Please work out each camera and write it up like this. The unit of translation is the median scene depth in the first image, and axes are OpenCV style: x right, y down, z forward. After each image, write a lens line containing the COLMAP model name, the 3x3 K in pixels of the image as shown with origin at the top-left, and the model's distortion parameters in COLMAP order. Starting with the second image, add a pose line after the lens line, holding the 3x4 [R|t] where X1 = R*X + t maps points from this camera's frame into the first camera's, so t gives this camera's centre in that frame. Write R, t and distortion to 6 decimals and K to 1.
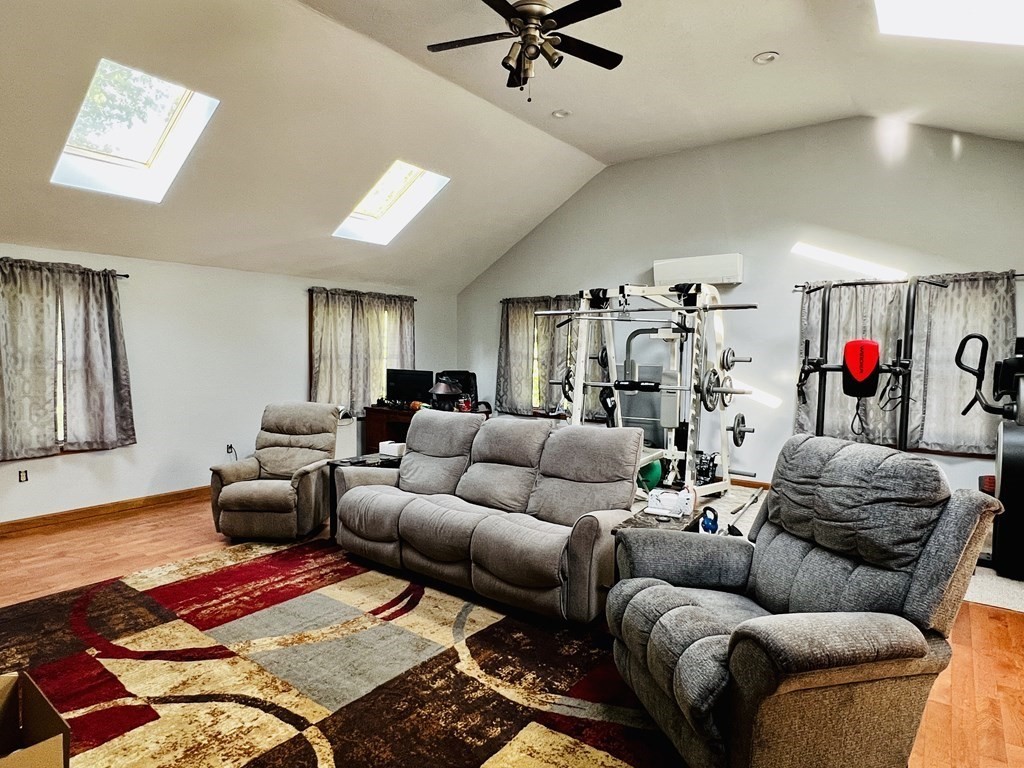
lens RADIAL K [[598.2, 0, 503.5], [0, 598.2, 386.6], [0, 0, 1]] dist [-0.005553, 0.000274]
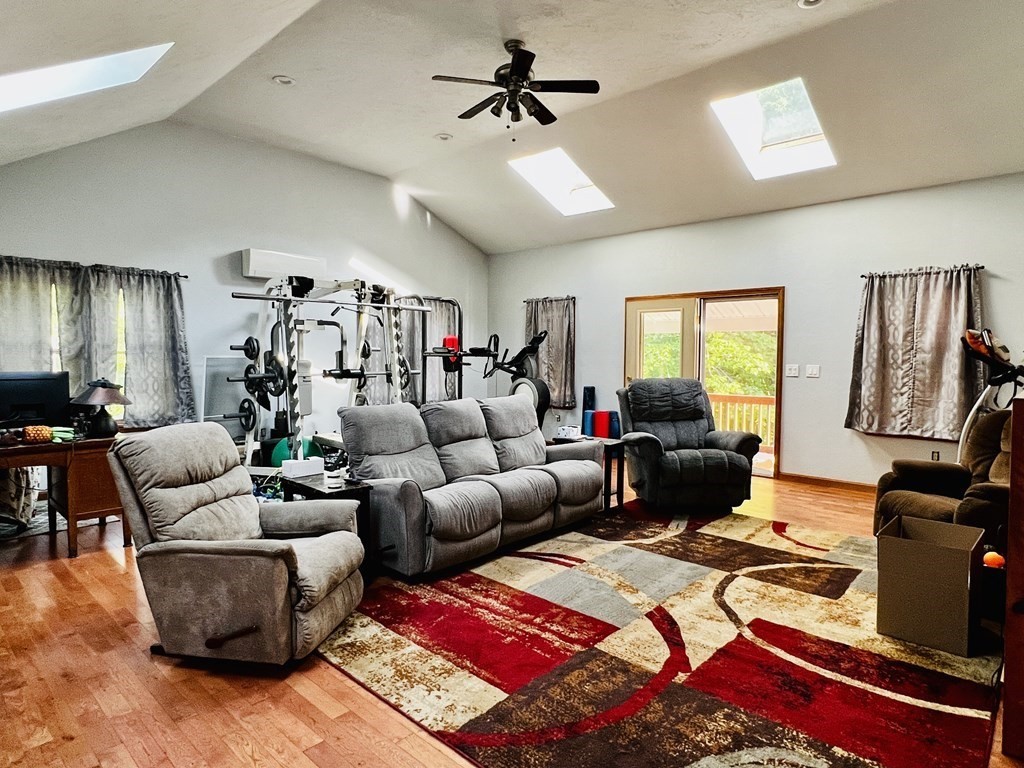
lens RADIAL K [[598.2, 0, 503.4], [0, 598.2, 380.8], [0, 0, 1]] dist [-0.005553, 0.000274]
pose [[0.092412, -0.058523, 0.994000, -1.404465], [0.058842, 0.996848, 0.053220, -0.048723], [-0.993981, 0.053571, 0.095564, 1.035018]]
